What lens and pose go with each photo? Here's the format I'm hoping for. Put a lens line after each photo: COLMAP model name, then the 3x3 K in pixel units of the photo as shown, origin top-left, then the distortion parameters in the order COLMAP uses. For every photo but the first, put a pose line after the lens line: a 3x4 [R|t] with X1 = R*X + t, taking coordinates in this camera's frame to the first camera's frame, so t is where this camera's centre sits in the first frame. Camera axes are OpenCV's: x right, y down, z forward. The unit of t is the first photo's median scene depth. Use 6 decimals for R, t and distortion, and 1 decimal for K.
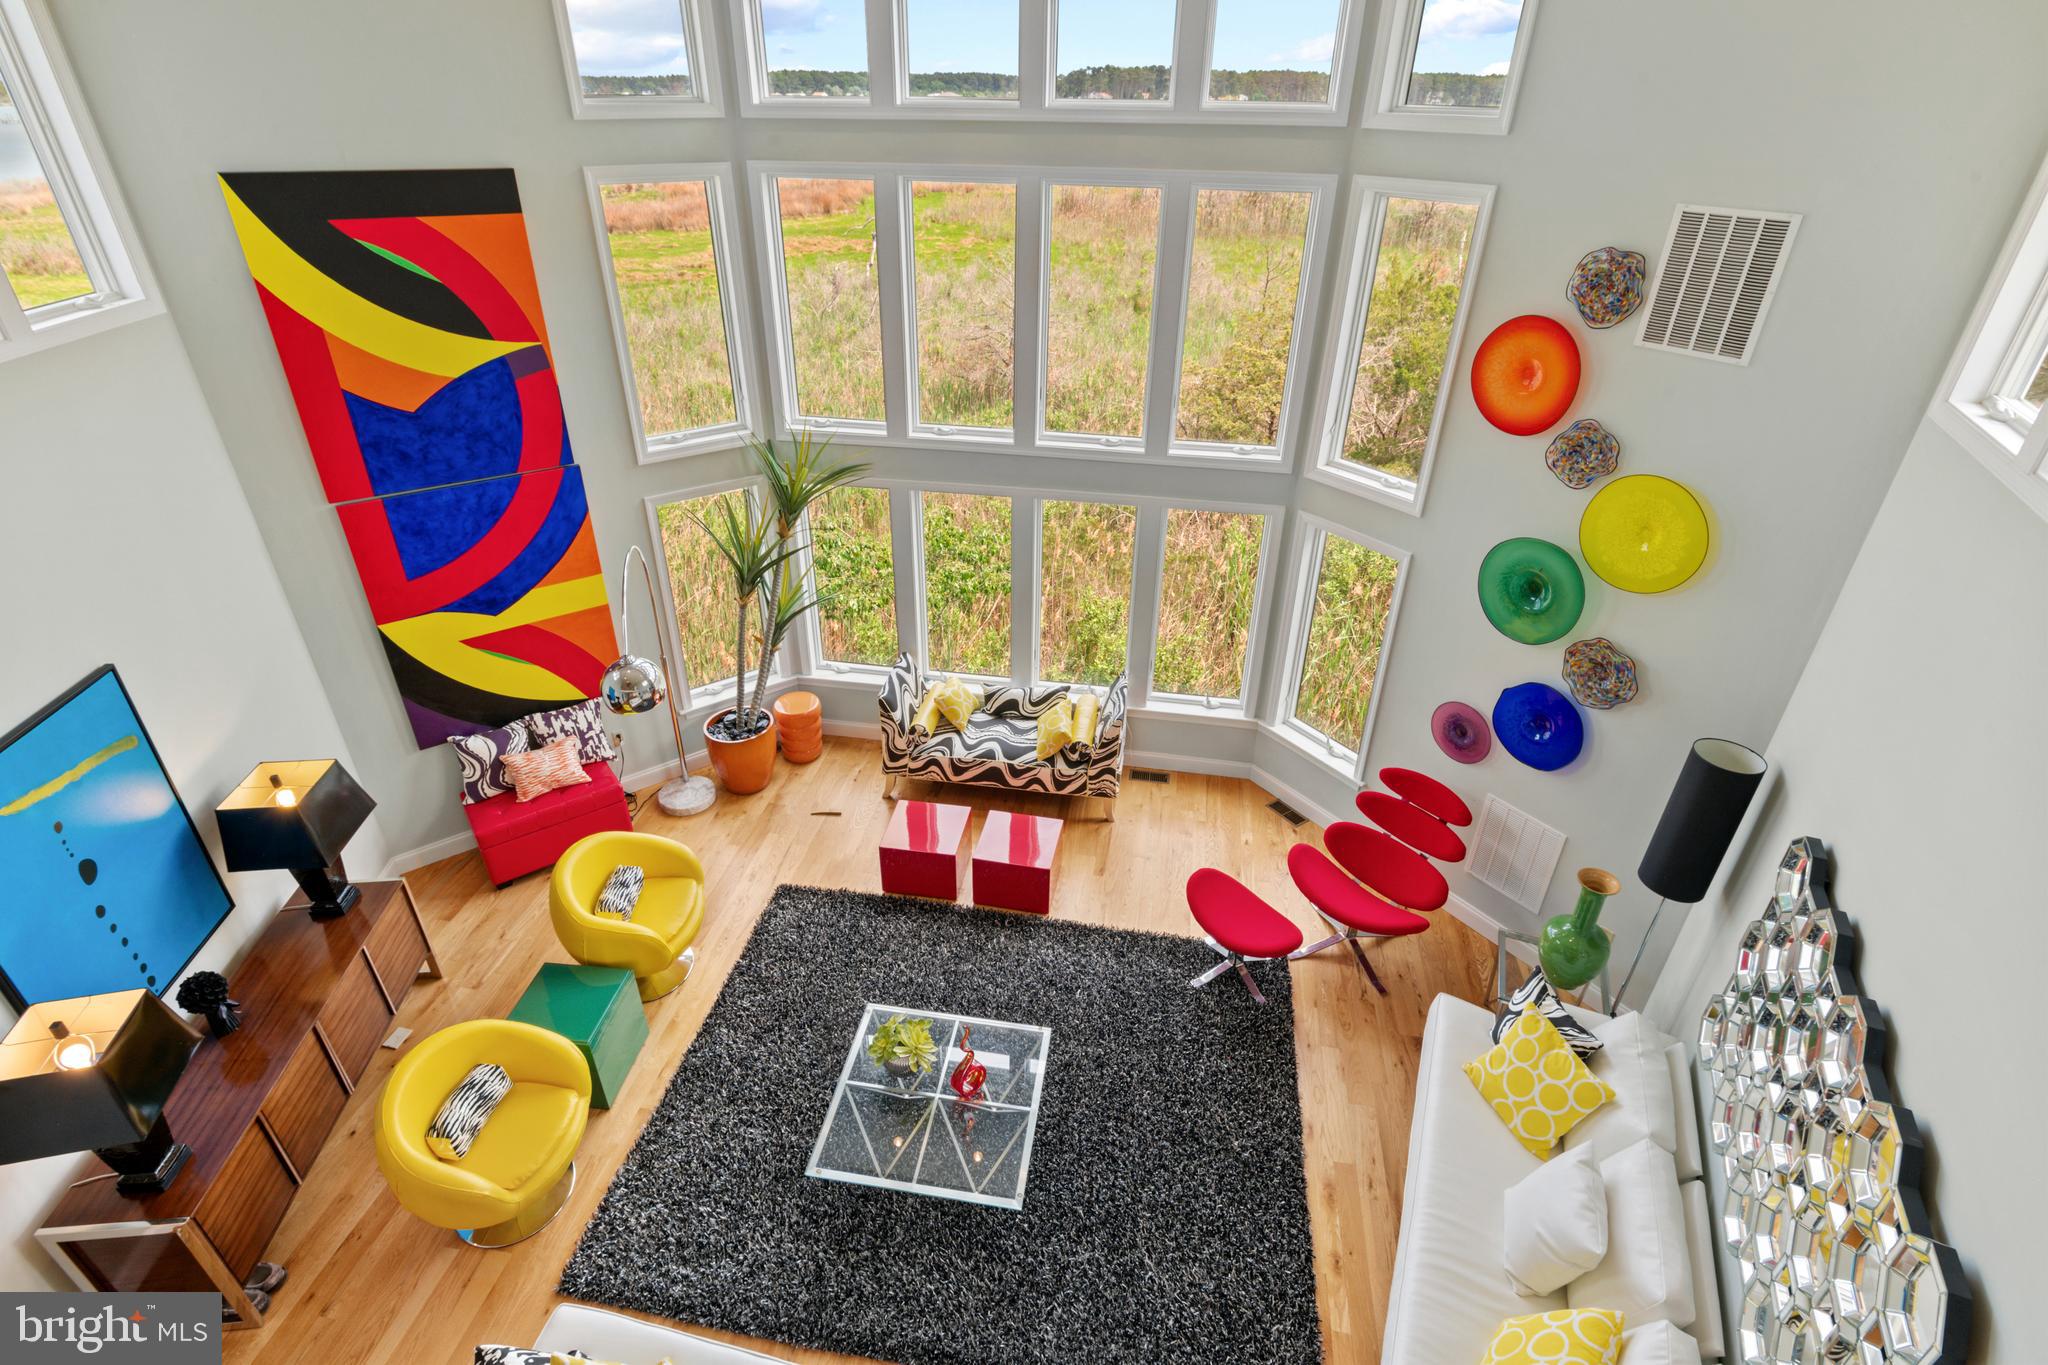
lens RADIAL K [[1005.7, 0, 1026.2], [0, 1005.7, 673.4], [0, 0, 1]] dist [-0.011848, -0.001024]
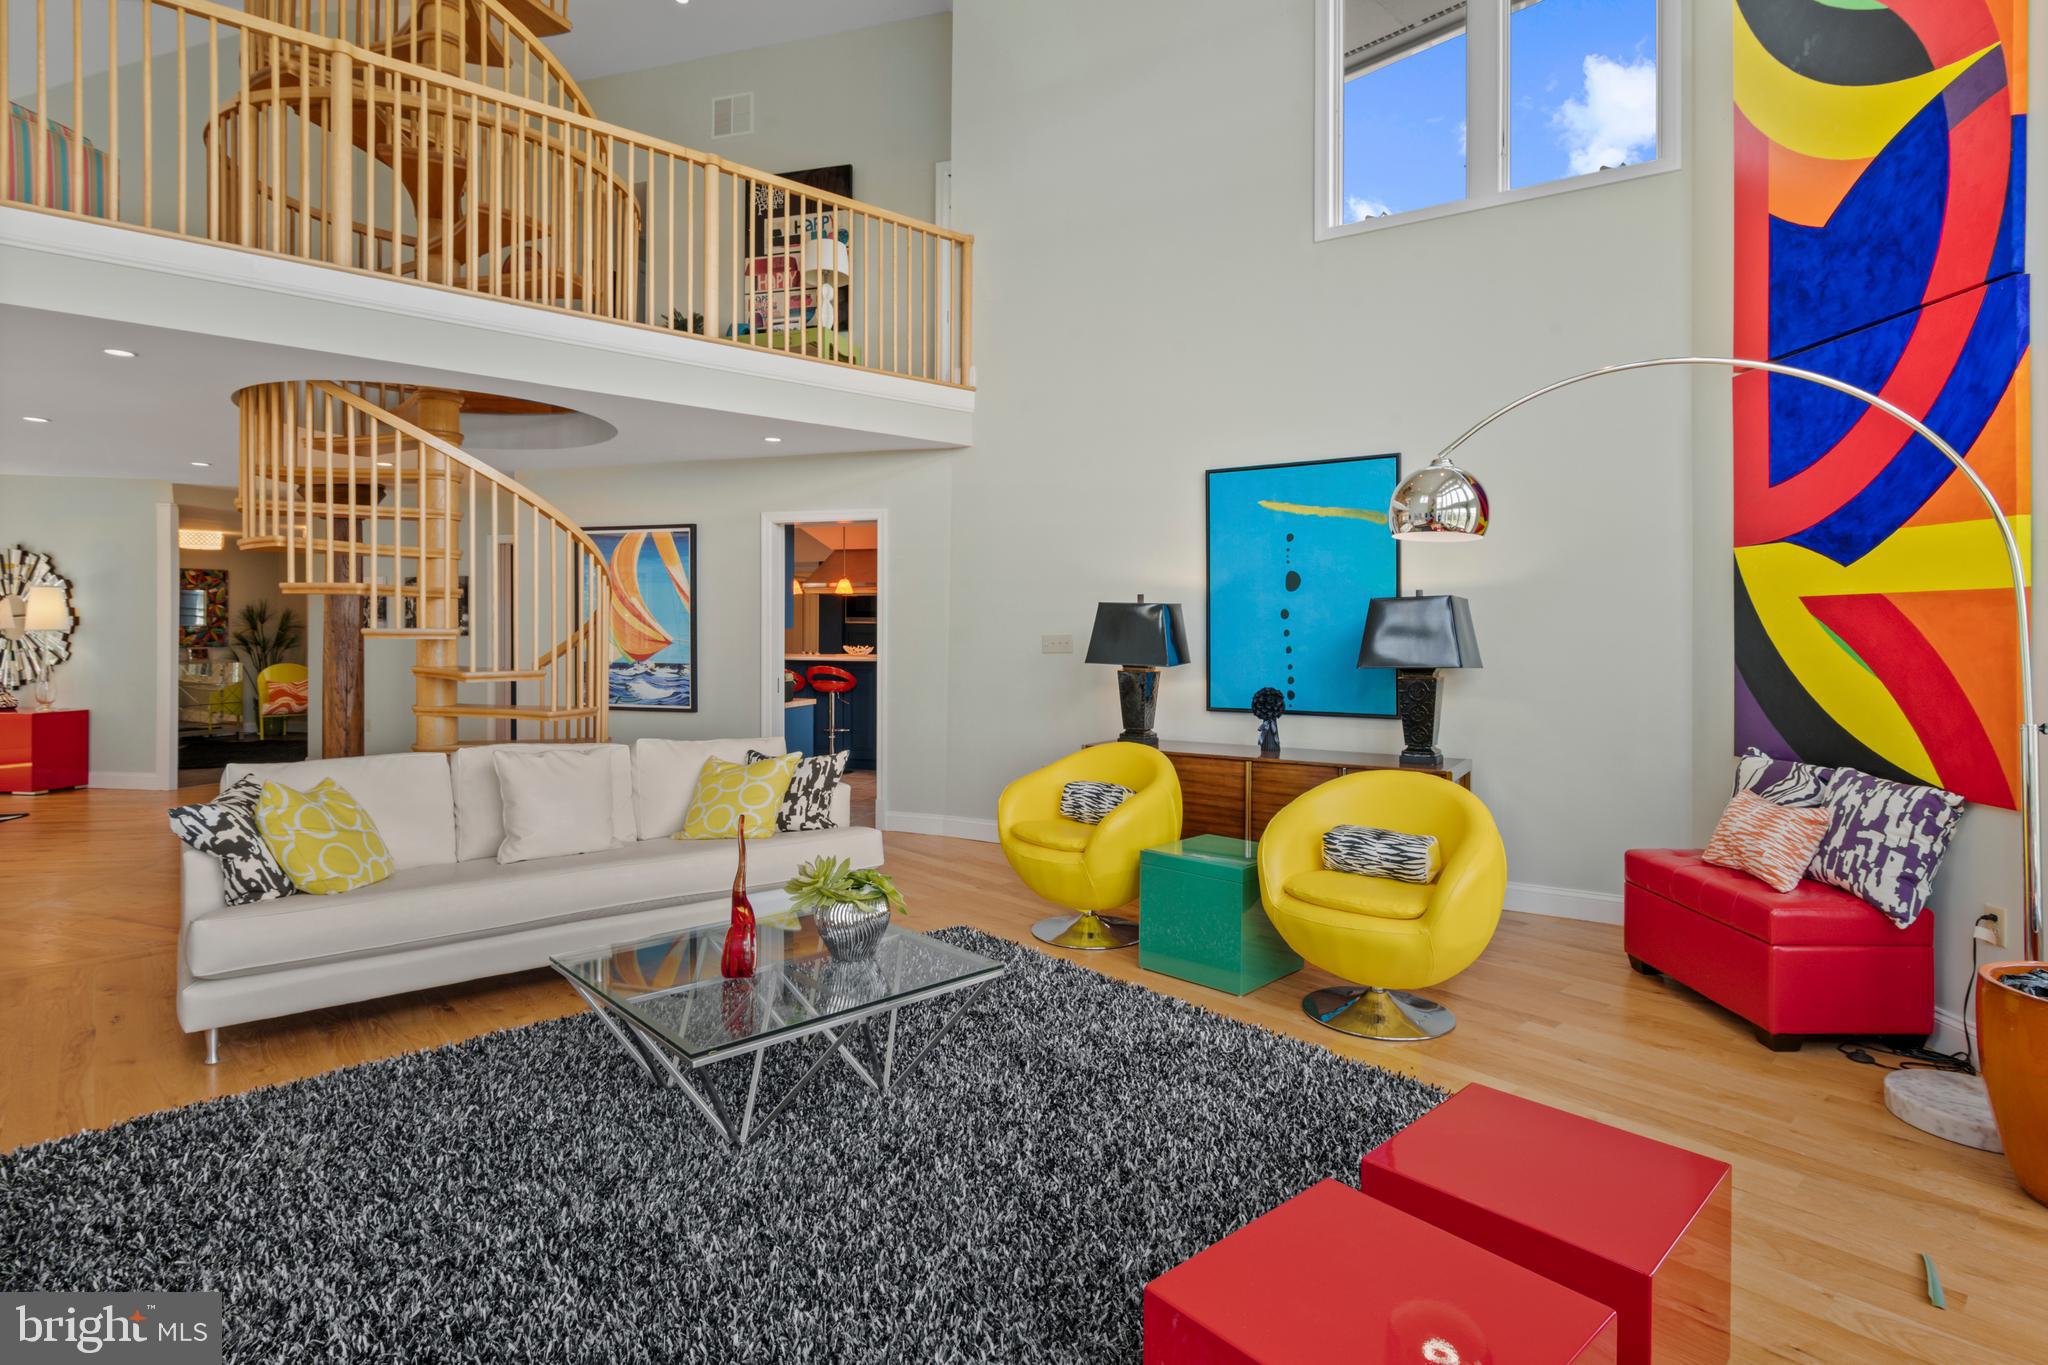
lens RADIAL K [[1036.6, 0, 1017.9], [0, 1036.6, 637.8], [0, 0, 1]] dist [-0.001368, -0.000598]
pose [[-0.623579, -0.015411, -0.781608, 0.269988], [-0.407990, 0.859264, 0.308559, -0.011224], [0.666853, 0.511299, -0.542107, 1.100882]]
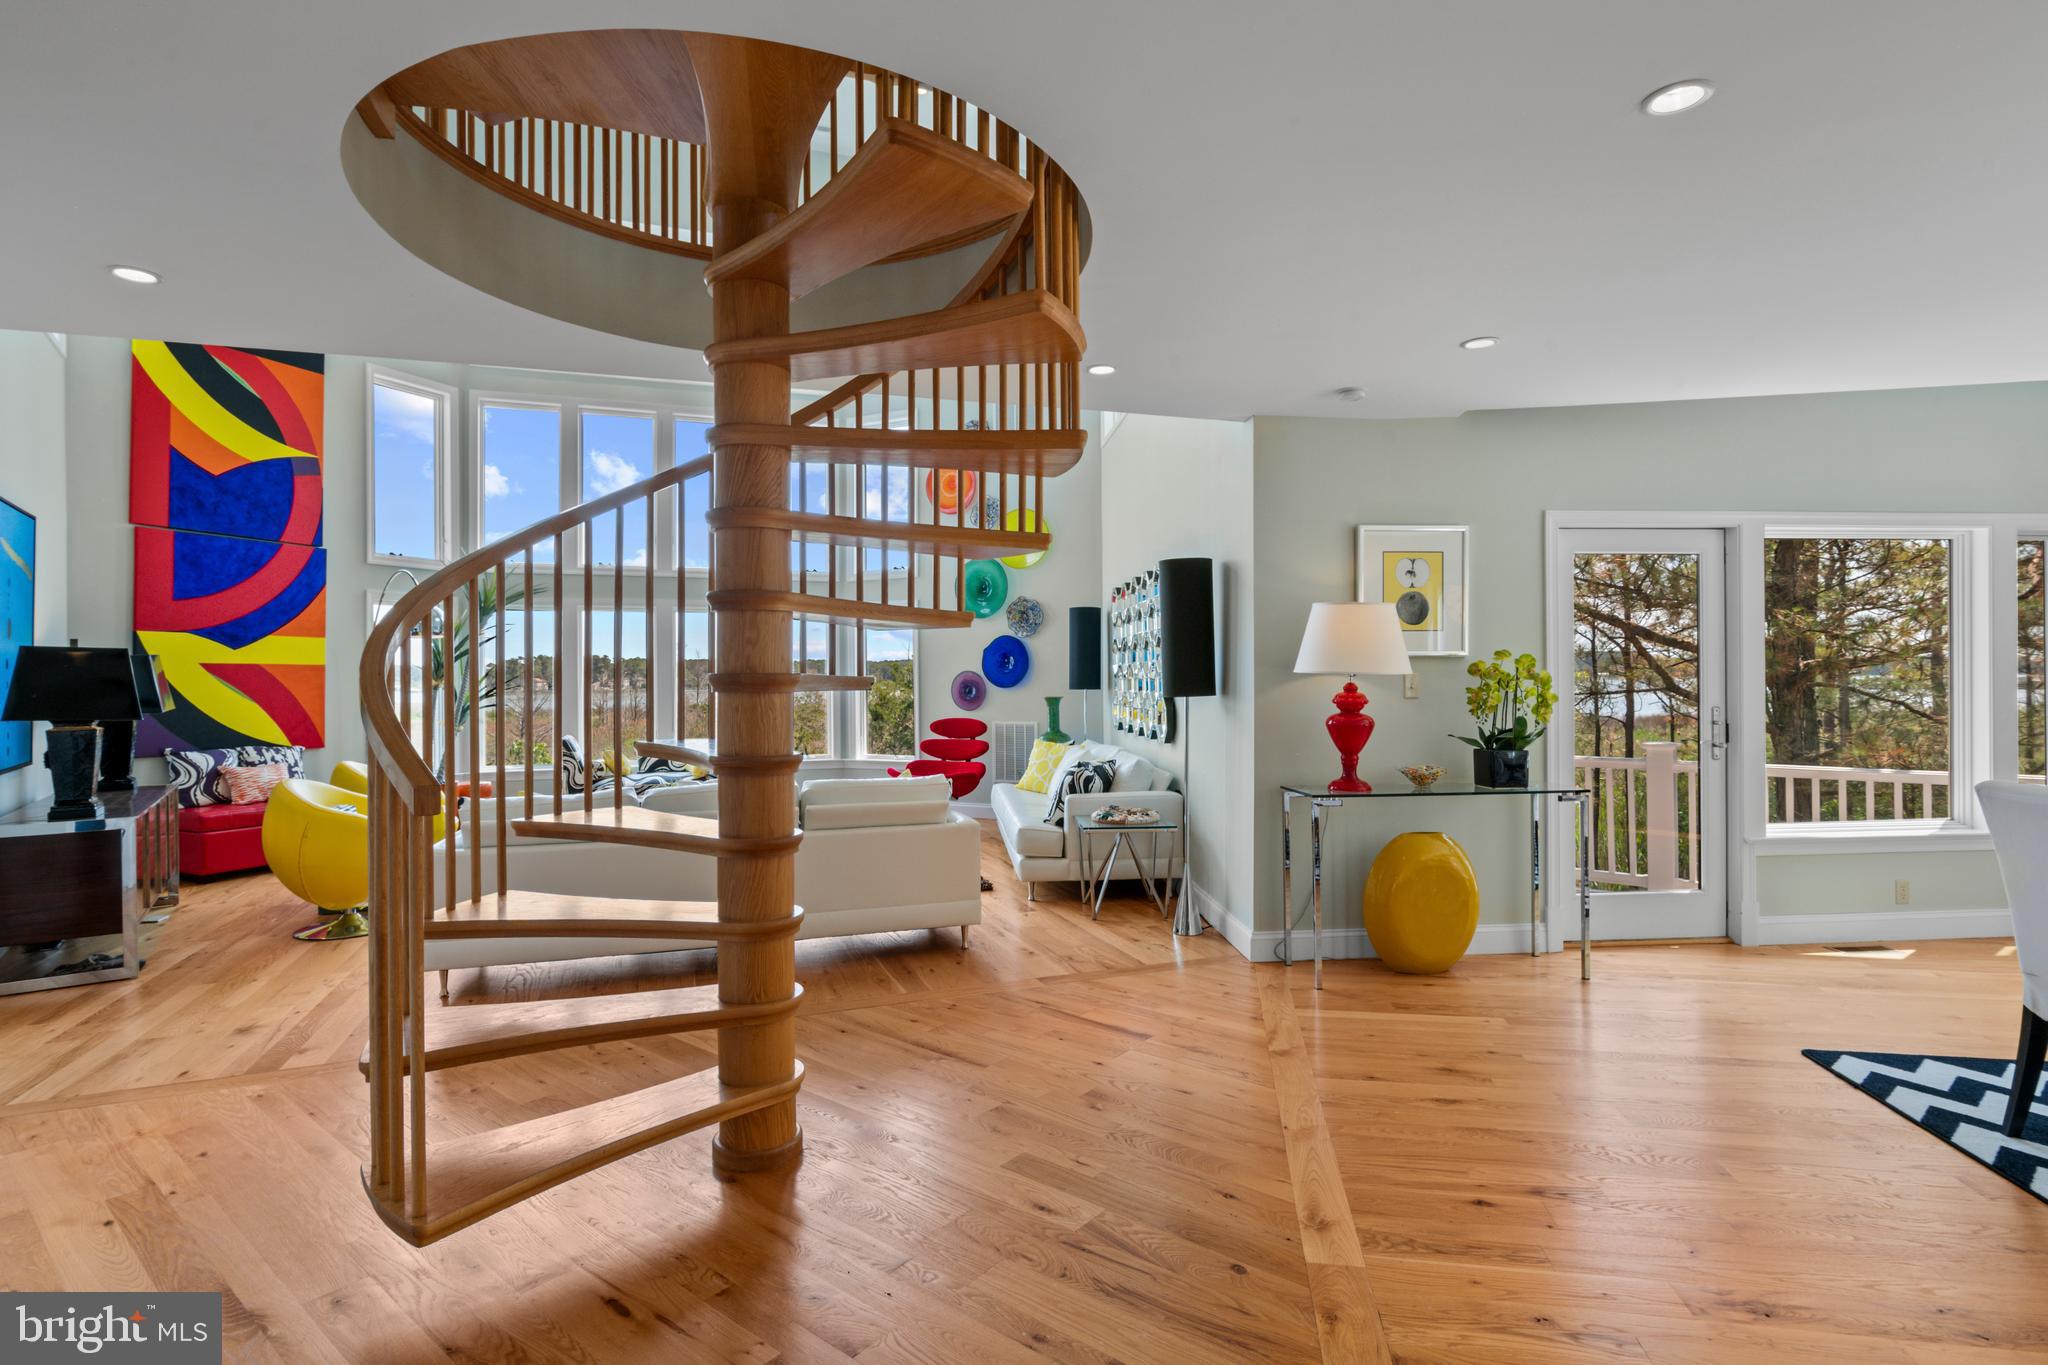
lens RADIAL K [[1005.7, 0, 1026.2], [0, 1005.7, 673.4], [0, 0, 1]] dist [-0.011848, -0.001024]
pose [[0.867531, -0.018411, 0.497043, -0.320191], [0.269014, 0.857906, -0.437755, 0.808337], [-0.418356, 0.513477, 0.749213, -0.312745]]
